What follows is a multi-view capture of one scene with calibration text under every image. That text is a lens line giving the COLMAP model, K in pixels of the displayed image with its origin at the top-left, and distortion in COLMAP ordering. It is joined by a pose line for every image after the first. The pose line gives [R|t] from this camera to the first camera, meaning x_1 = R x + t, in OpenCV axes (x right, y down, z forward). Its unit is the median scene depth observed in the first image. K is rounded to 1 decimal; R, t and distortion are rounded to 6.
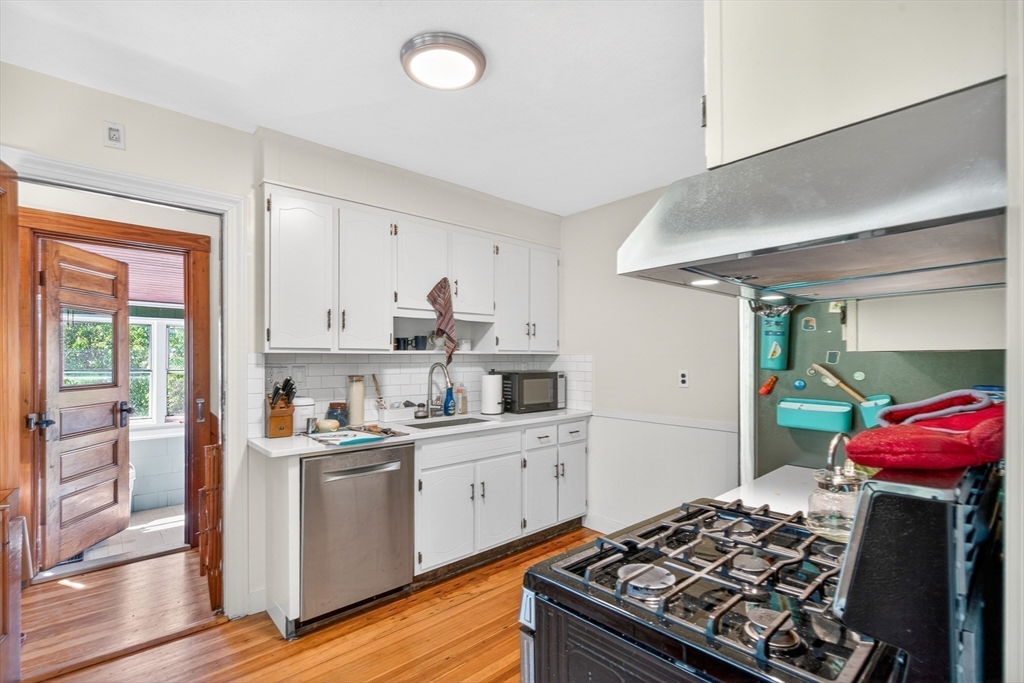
lens RADIAL K [[471.0, 0, 514.7], [0, 471.0, 358.6], [0, 0, 1]] dist [0.000630, 0.000448]
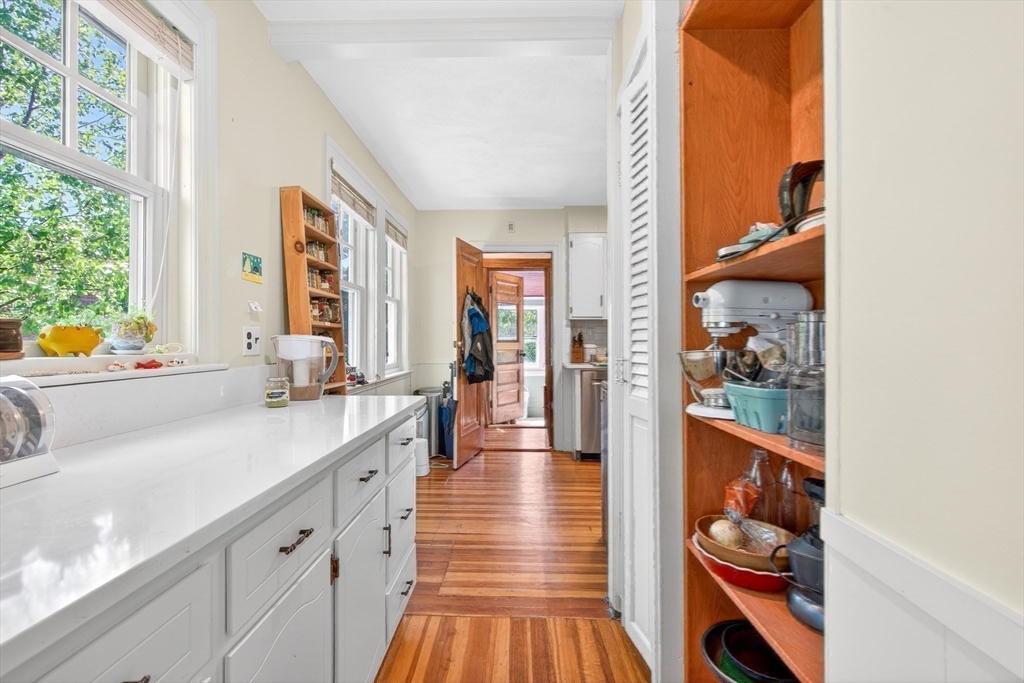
lens RADIAL K [[471.0, 0, 508.6], [0, 471.0, 338.6], [0, 0, 1]] dist [0.000630, 0.000448]
pose [[0.728302, -0.005586, -0.685233, 0.551071], [0.006116, 0.999980, -0.001651, 0.060636], [0.685229, -0.002988, 0.728322, -0.530667]]
